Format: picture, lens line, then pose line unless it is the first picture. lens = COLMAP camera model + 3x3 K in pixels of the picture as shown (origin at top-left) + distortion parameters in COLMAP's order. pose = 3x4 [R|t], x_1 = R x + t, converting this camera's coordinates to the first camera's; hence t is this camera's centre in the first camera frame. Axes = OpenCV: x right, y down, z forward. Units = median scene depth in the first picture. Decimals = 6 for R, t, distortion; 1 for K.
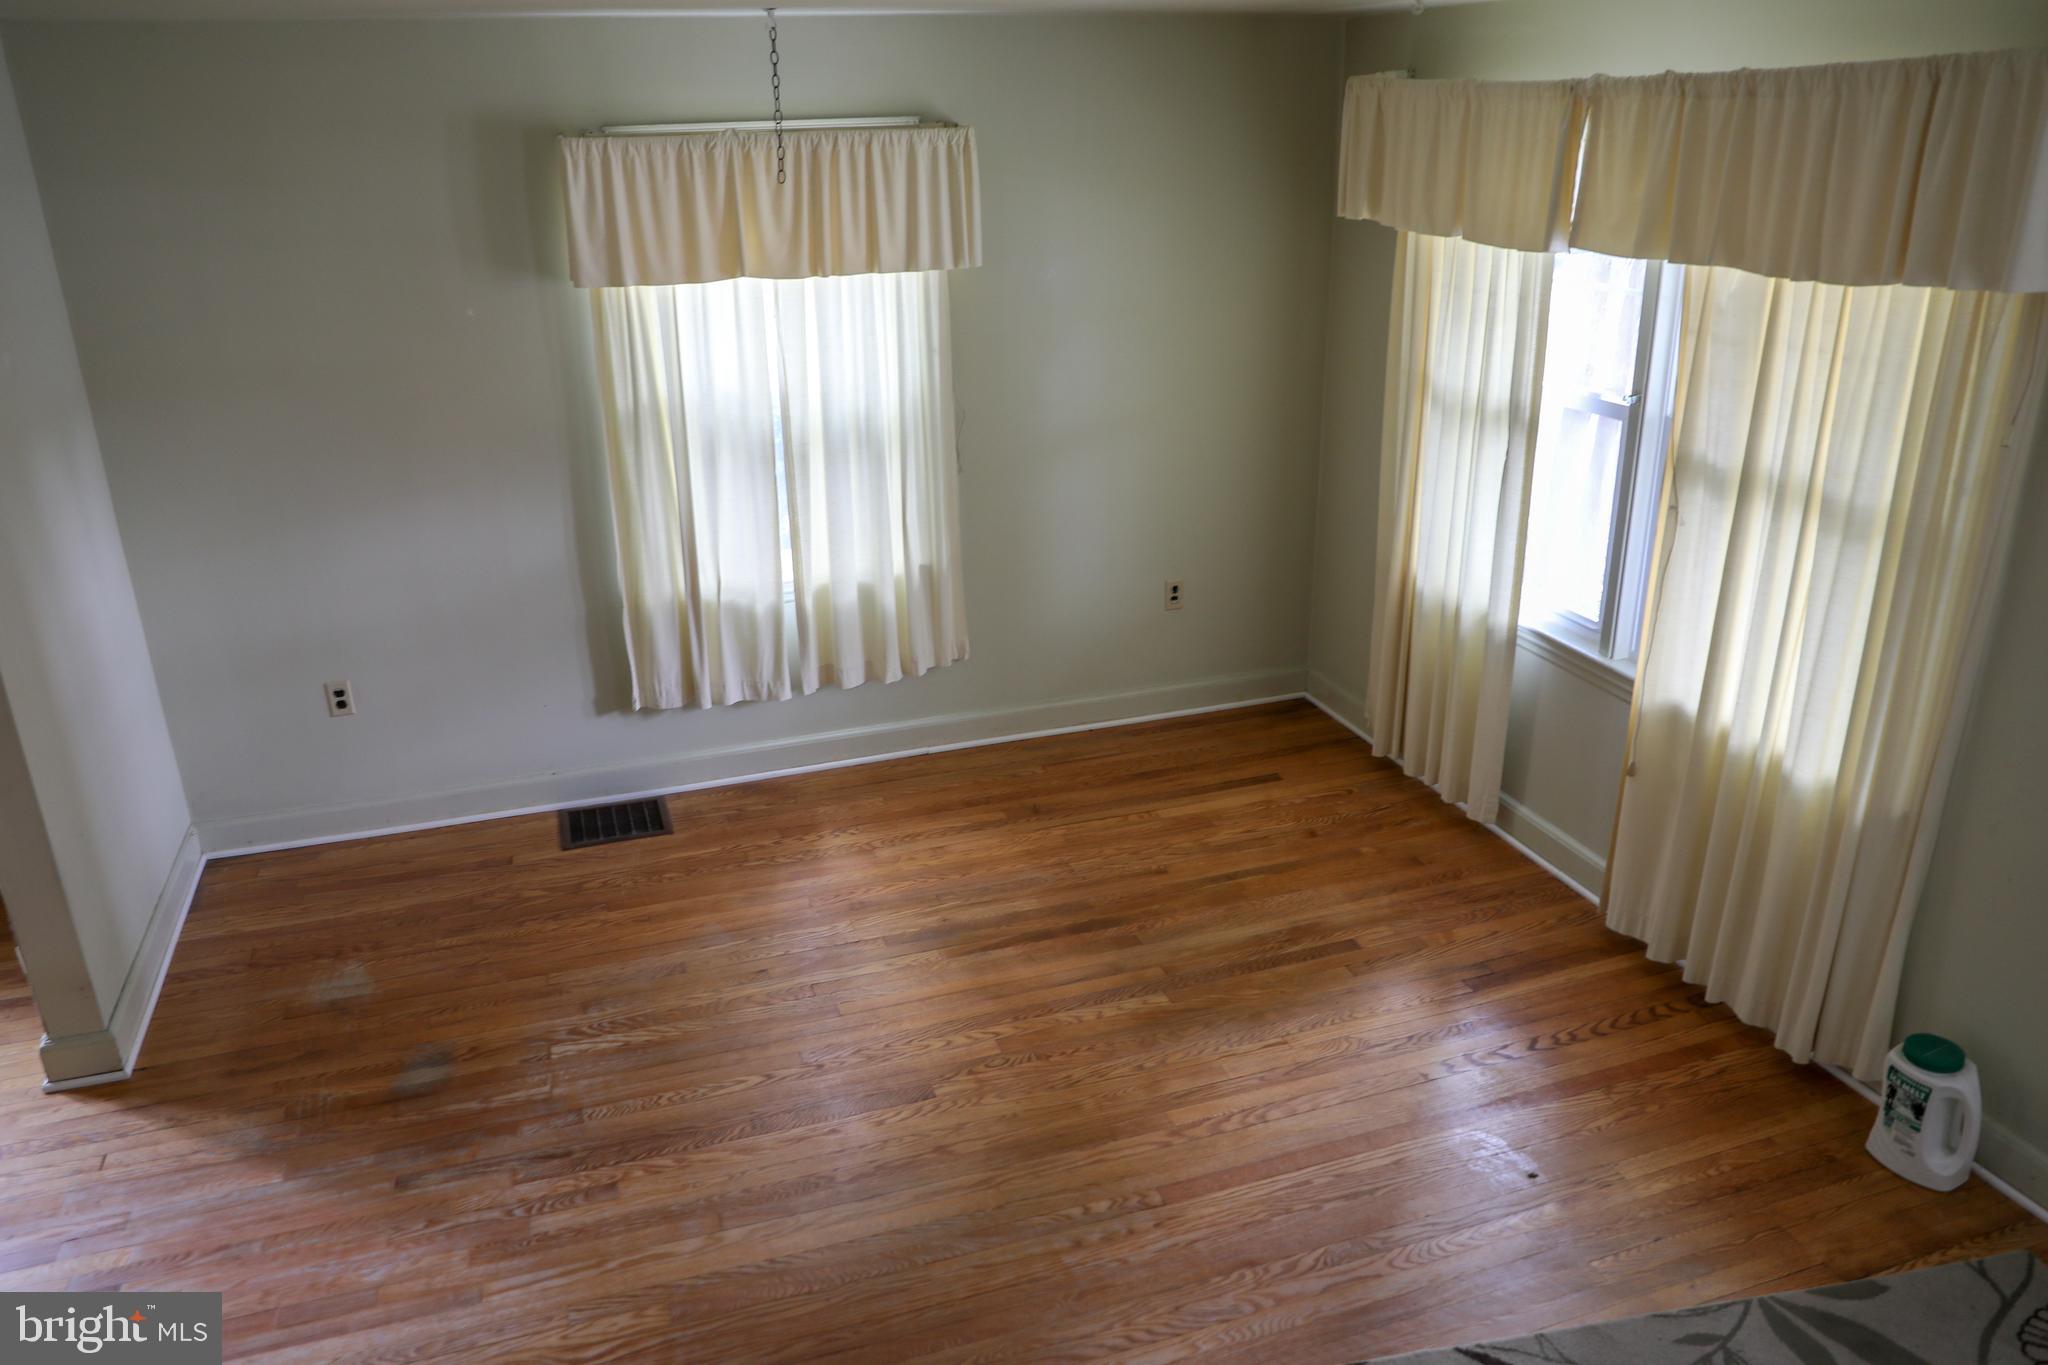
lens RADIAL K [[1503.8, 0, 1012.6], [0, 1503.8, 696.7], [0, 0, 1]] dist [-0.088107, 0.042807]
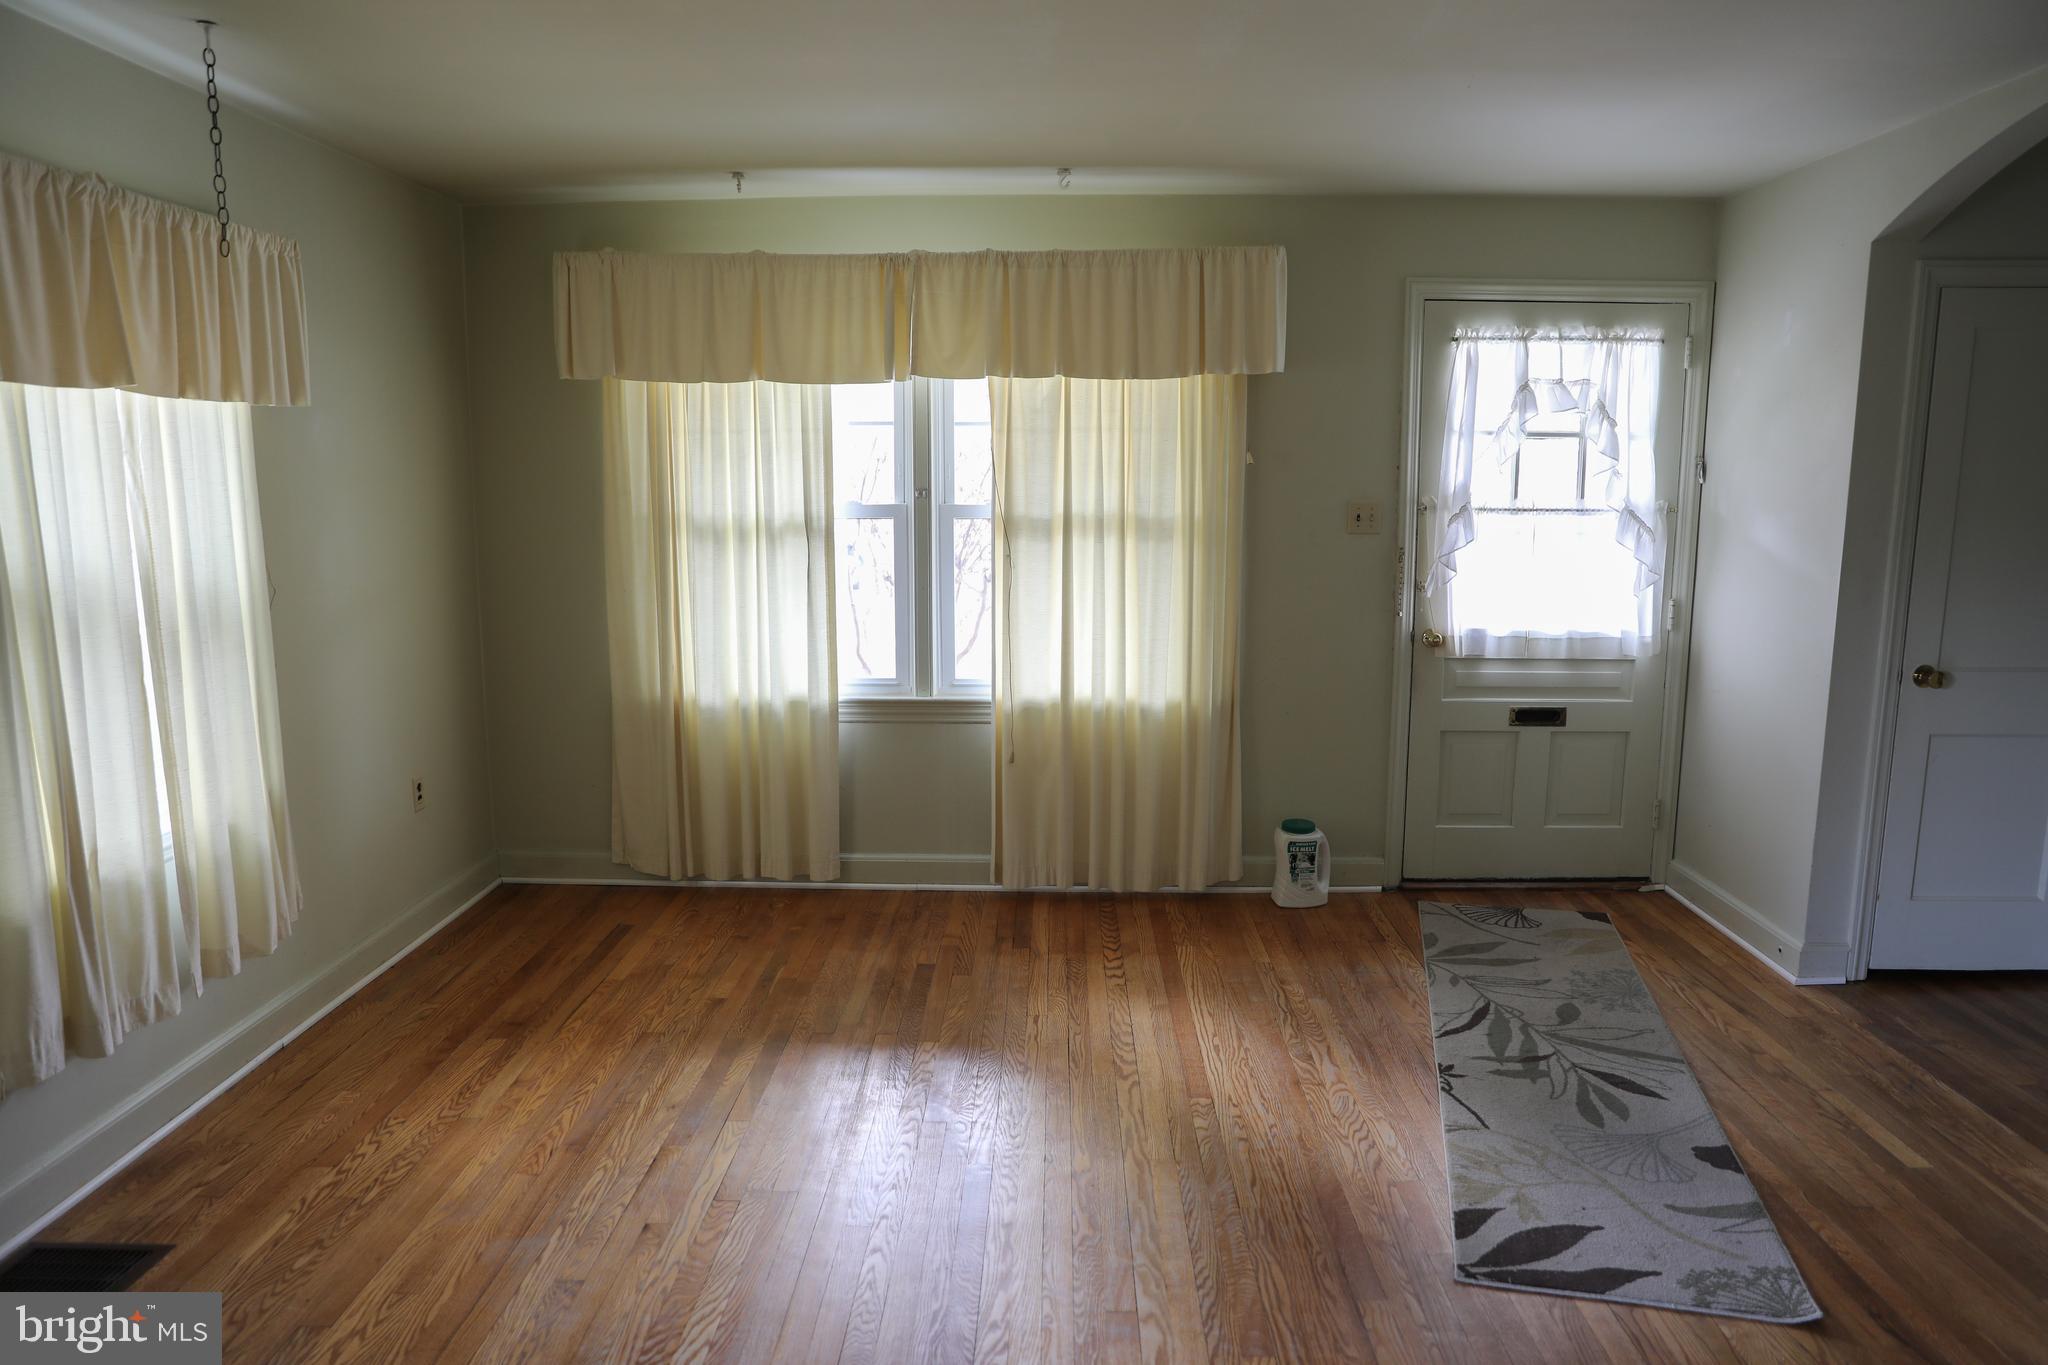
lens RADIAL K [[1391.1, 0, 1022.7], [0, 1391.1, 700.6], [0, 0, 1]] dist [-0.105325, 0.076880]
pose [[0.343598, -0.135635, 0.929270, -0.641516], [0.336796, 0.941489, 0.012888, -0.011158], [-0.876646, 0.308546, 0.369175, 0.450714]]
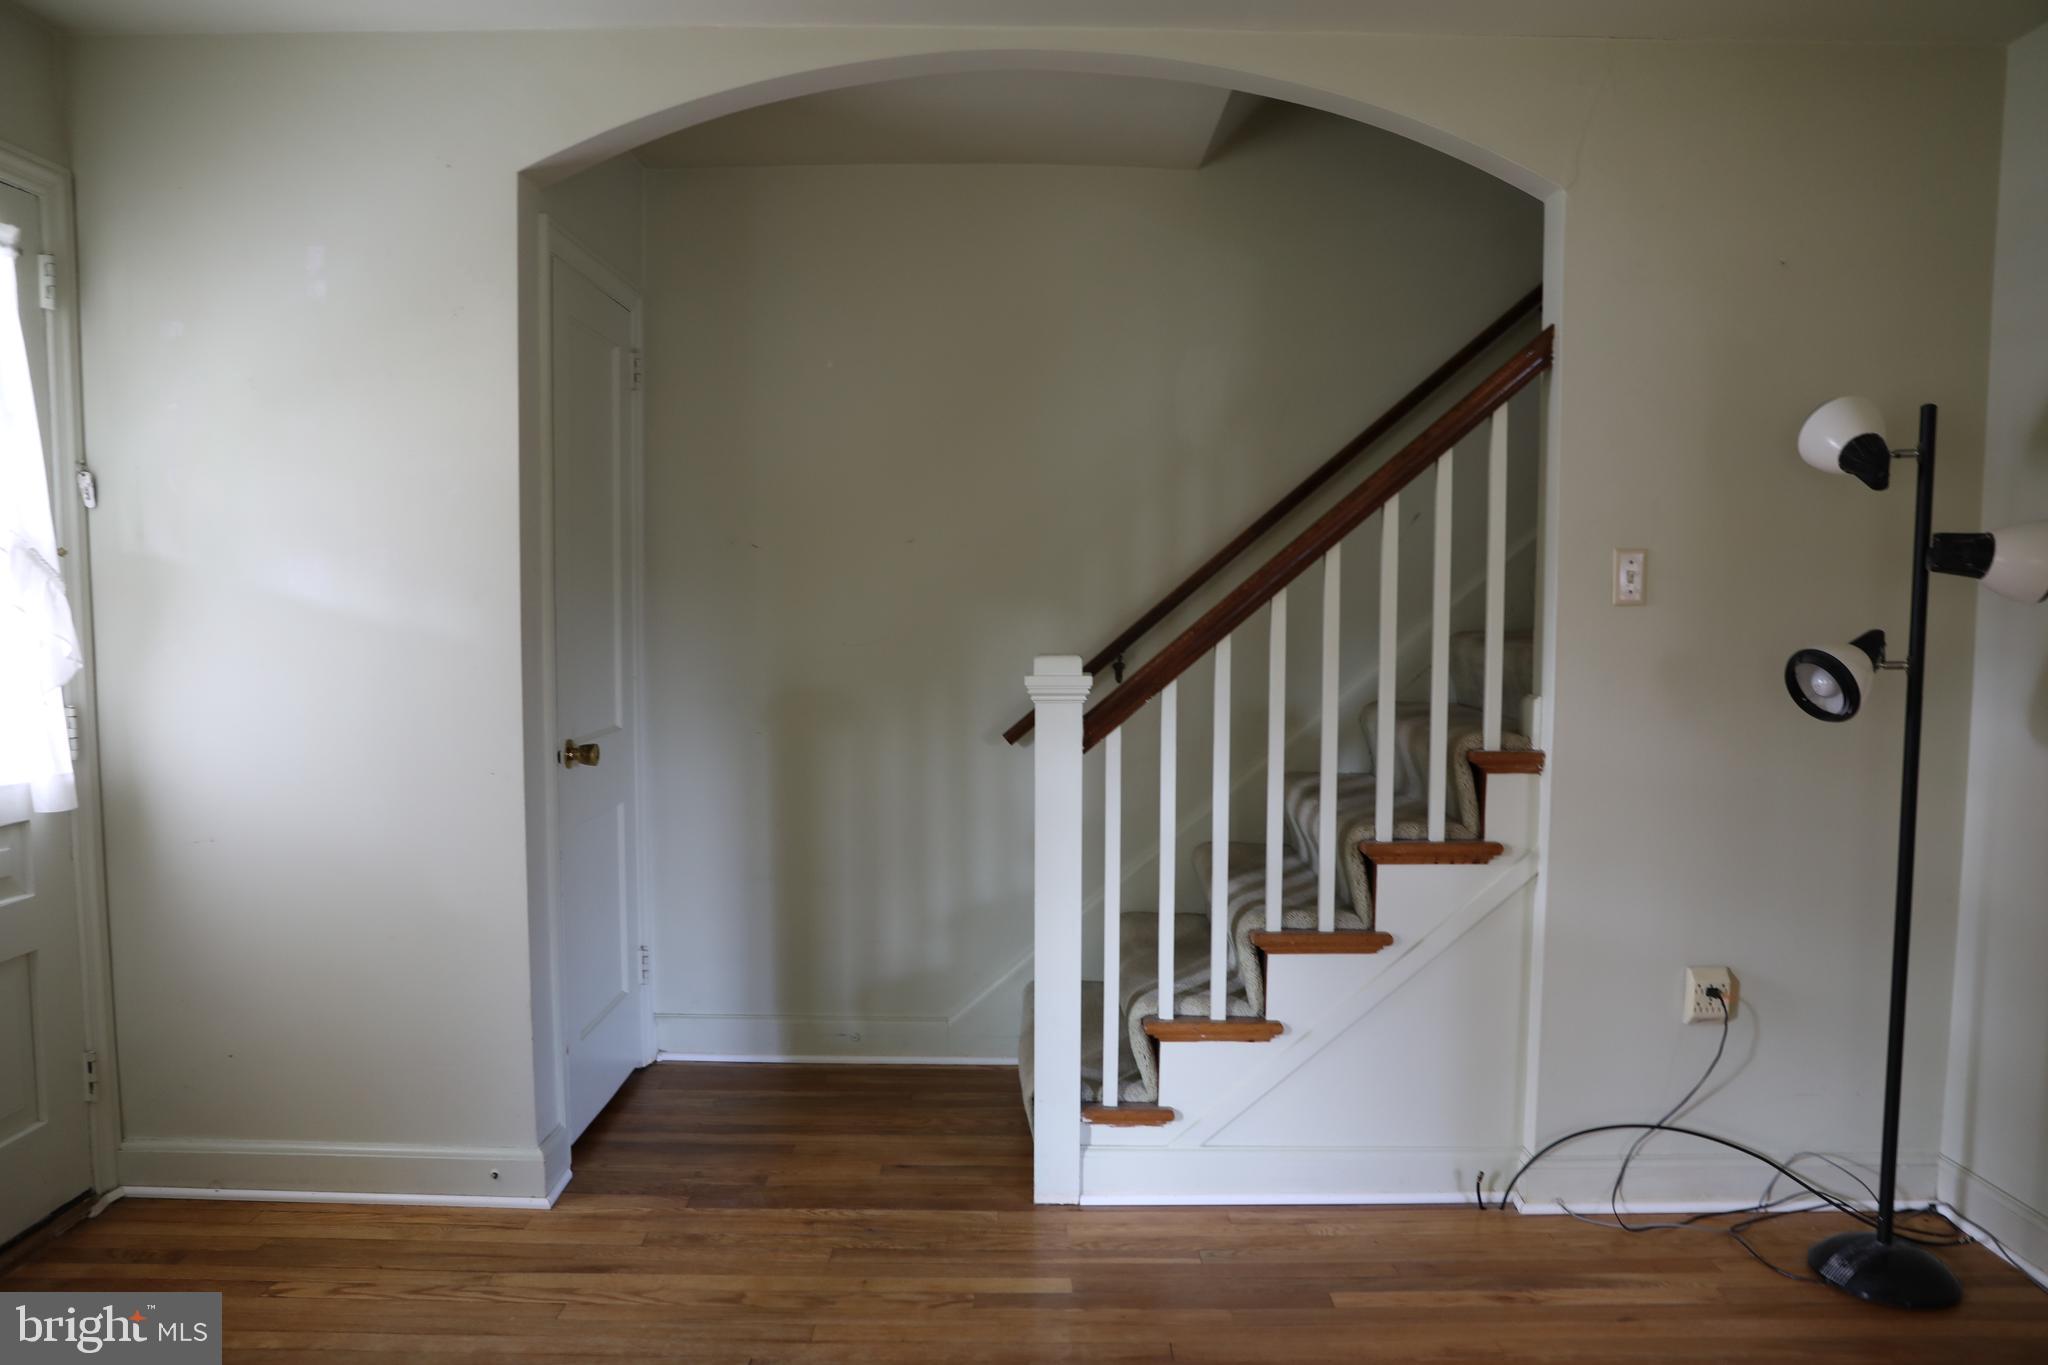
lens RADIAL K [[1391.1, 0, 1019.7], [0, 1391.1, 703.6], [0, 0, 1]] dist [-0.105325, 0.076880]
pose [[-0.945824, -0.008744, 0.324562, -0.058341], [0.132763, 0.901831, 0.411187, -0.097322], [-0.296295, 0.432000, -0.851813, 0.772747]]
